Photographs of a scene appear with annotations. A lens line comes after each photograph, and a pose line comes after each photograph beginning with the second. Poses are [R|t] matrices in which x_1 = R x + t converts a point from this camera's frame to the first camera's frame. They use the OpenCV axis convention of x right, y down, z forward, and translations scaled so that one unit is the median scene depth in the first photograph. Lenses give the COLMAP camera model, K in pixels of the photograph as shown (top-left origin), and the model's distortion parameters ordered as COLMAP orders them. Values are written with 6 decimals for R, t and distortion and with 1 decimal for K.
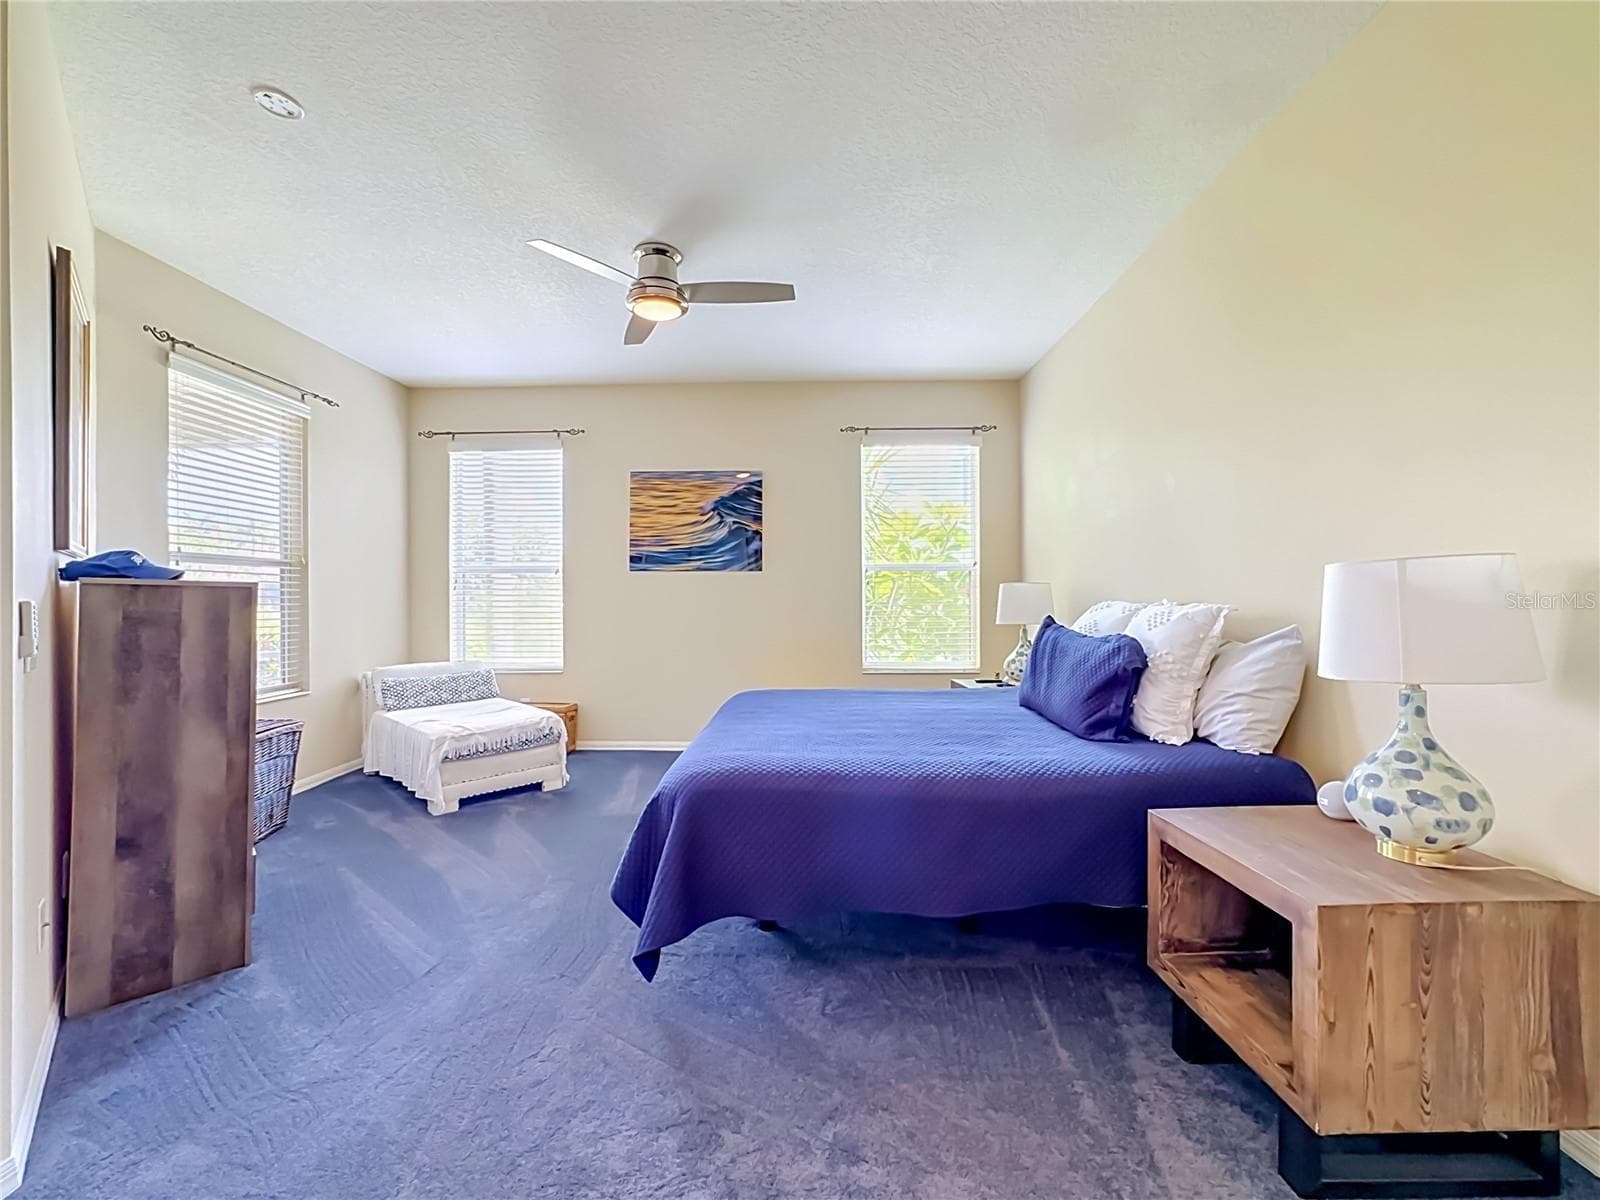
lens RADIAL K [[667.3, 0, 794.5], [0, 667.3, 596.4], [0, 0, 1]] dist [-0.039431, 0.021568]
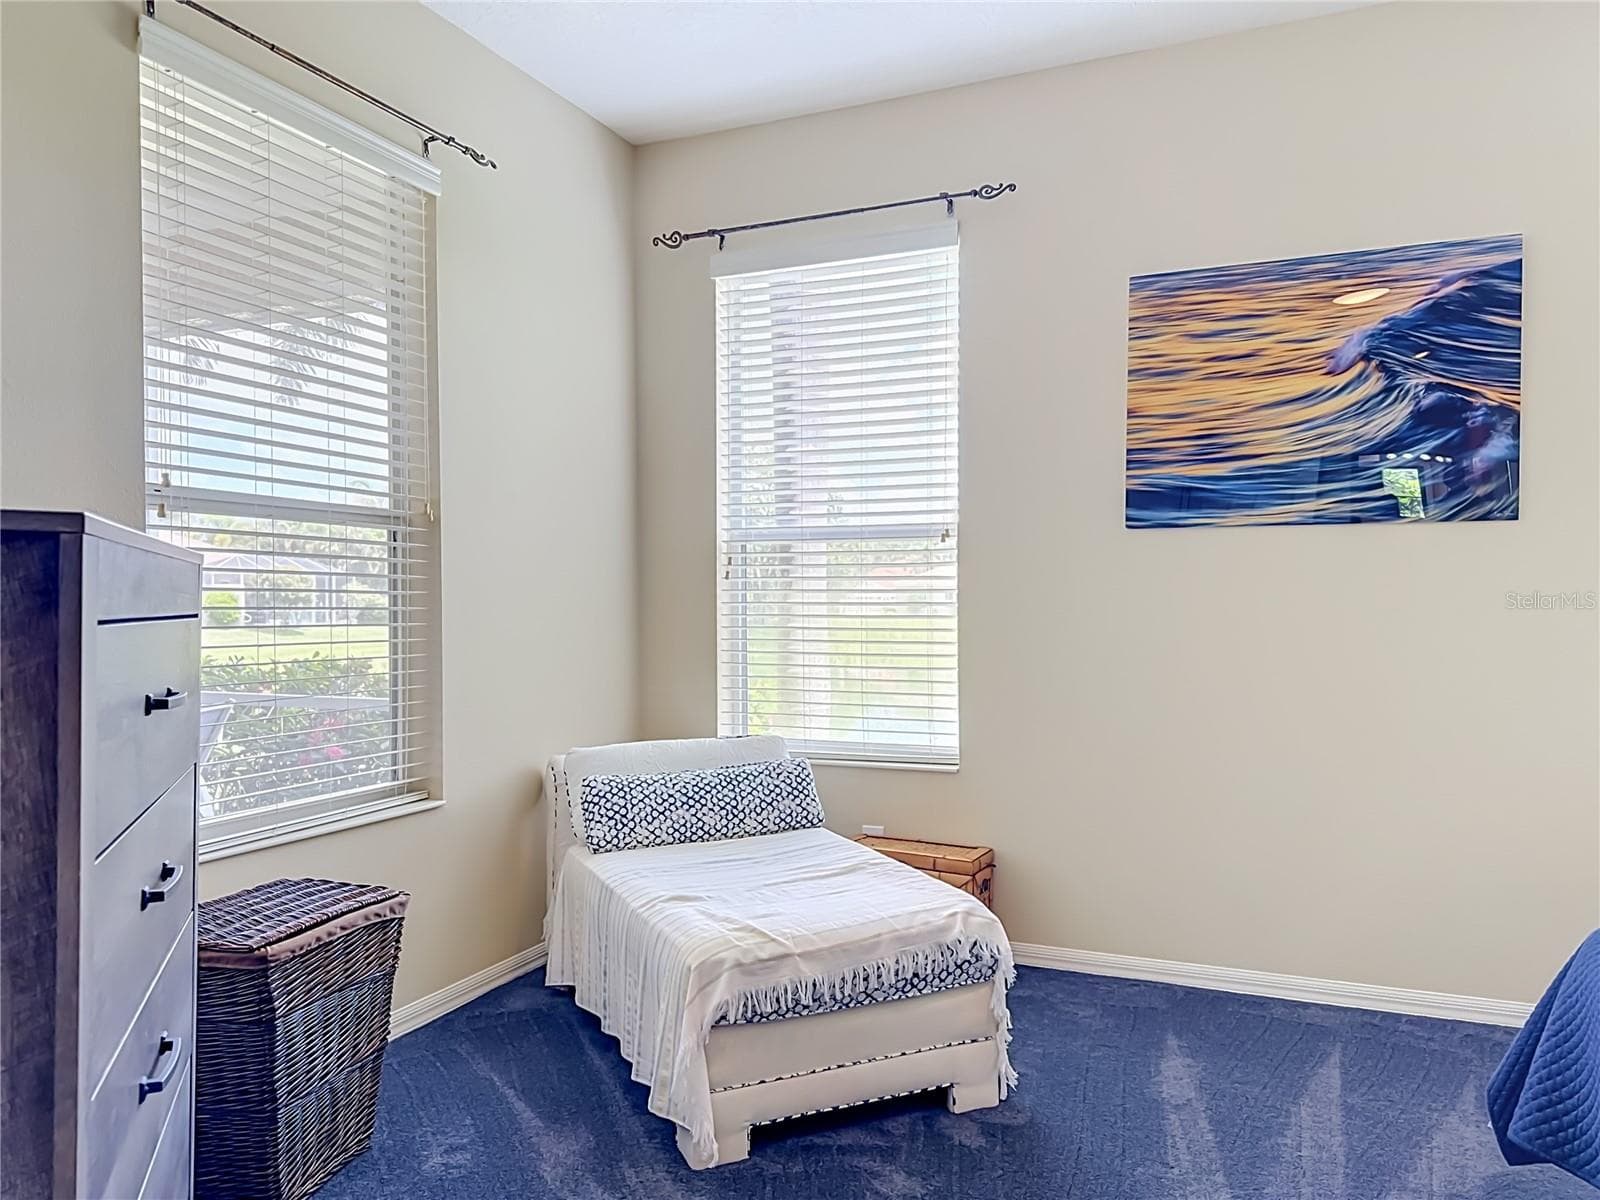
lens RADIAL K [[1129.4, 0, 799.5], [0, 1129.4, 617.0], [0, 0, 1]] dist [0.106888, -0.155178]
pose [[0.925203, 0.007683, -0.379395, -0.210476], [-0.001512, 0.999862, 0.016560, 0.004474], [0.379470, -0.014748, 0.925086, 0.363921]]
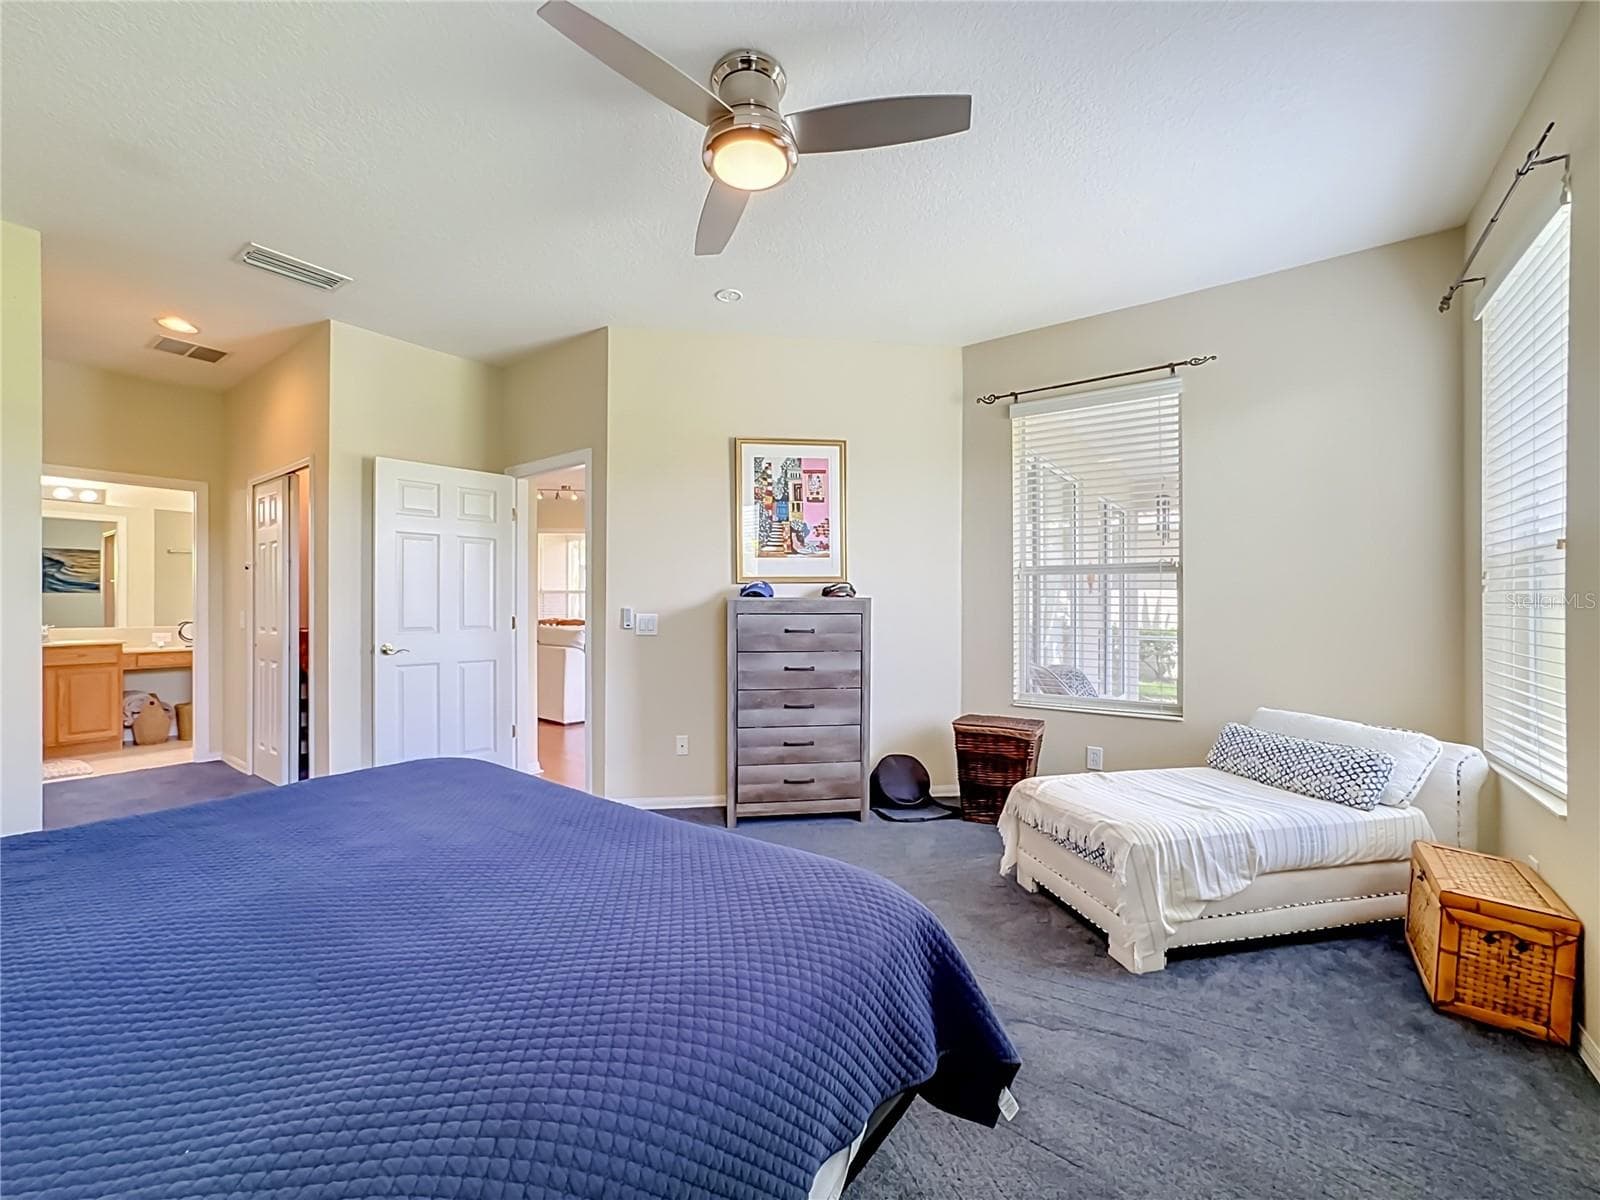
lens RADIAL K [[660.0, 0, 797.9], [0, 660.0, 604.1], [0, 0, 1]] dist [-0.043268, 0.020957]
pose [[-0.571168, 0.000612, -0.820833, 0.216979], [0.001235, 0.999999, -0.000115, -0.001596], [0.820832, -0.001080, -0.571168, 1.073780]]
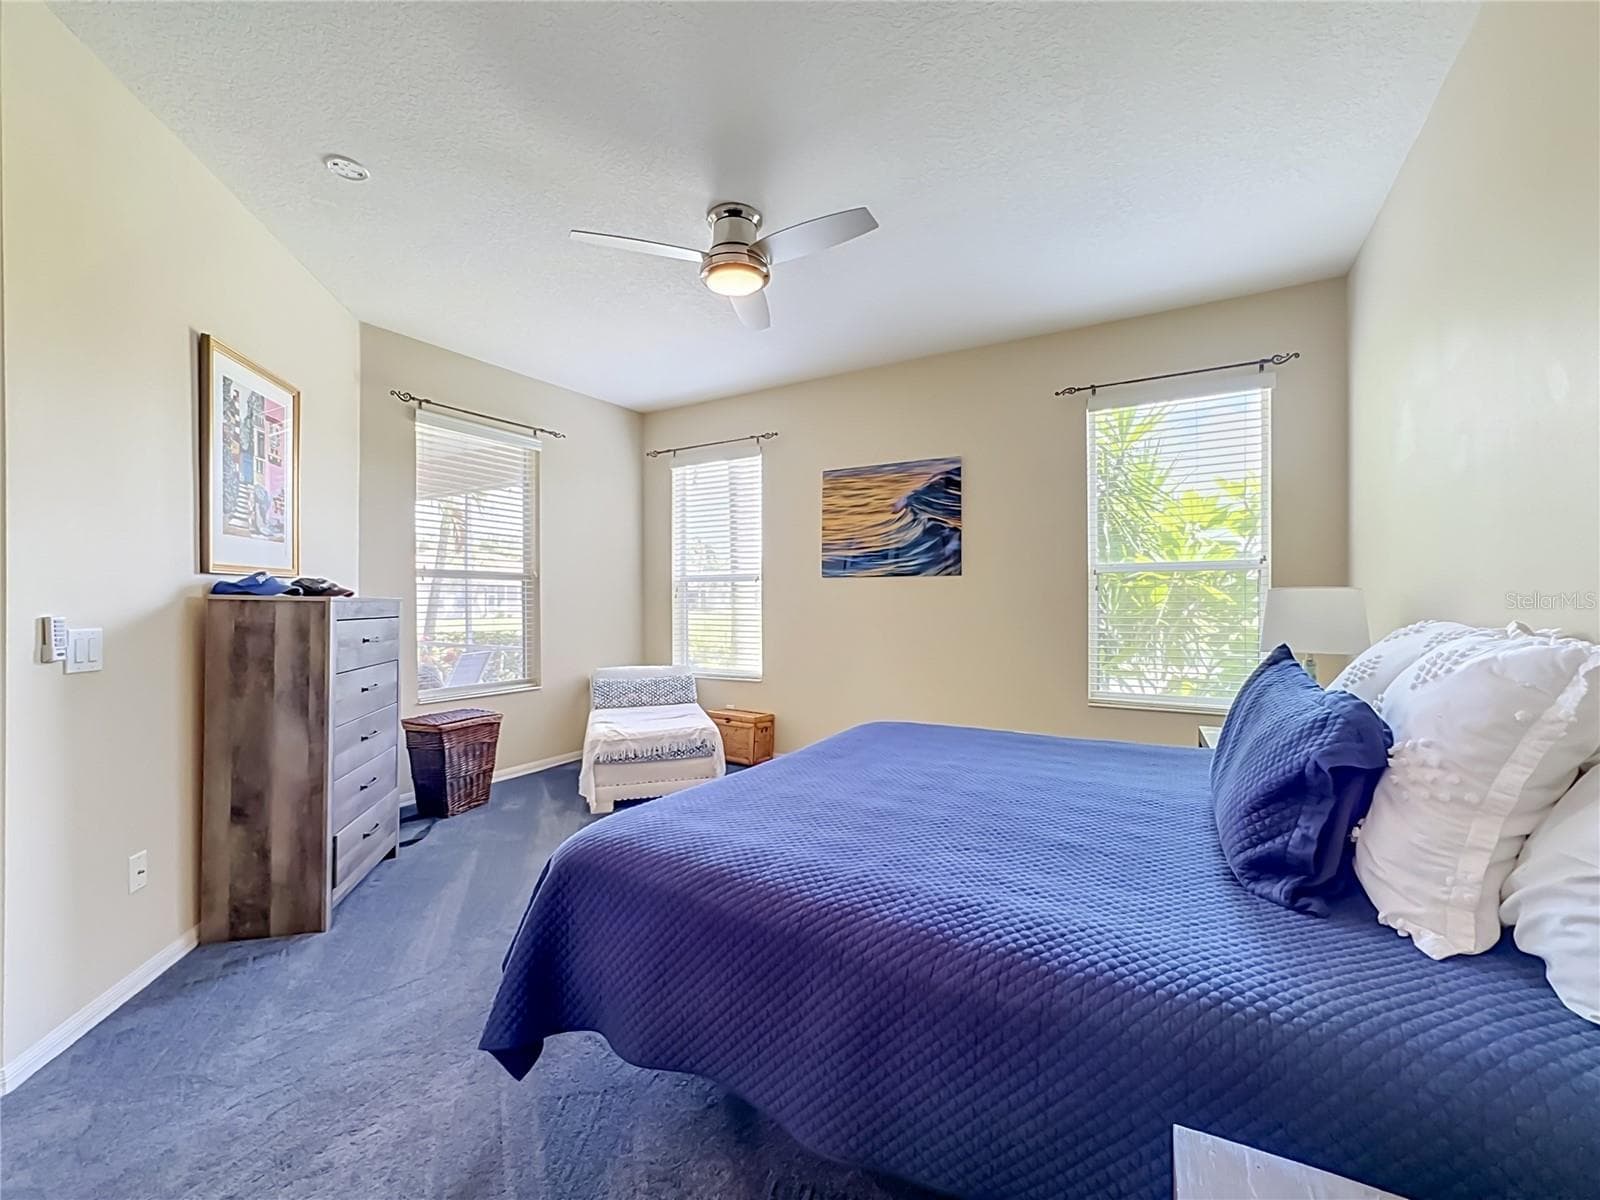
lens RADIAL K [[660.0, 0, 797.9], [0, 660.0, 604.1], [0, 0, 1]] dist [-0.043268, 0.020957]
pose [[0.871765, 0.003248, -0.489914, 0.222459], [-0.000271, 0.999981, 0.006147, -0.008256], [0.489925, -0.005226, 0.871749, 0.216896]]
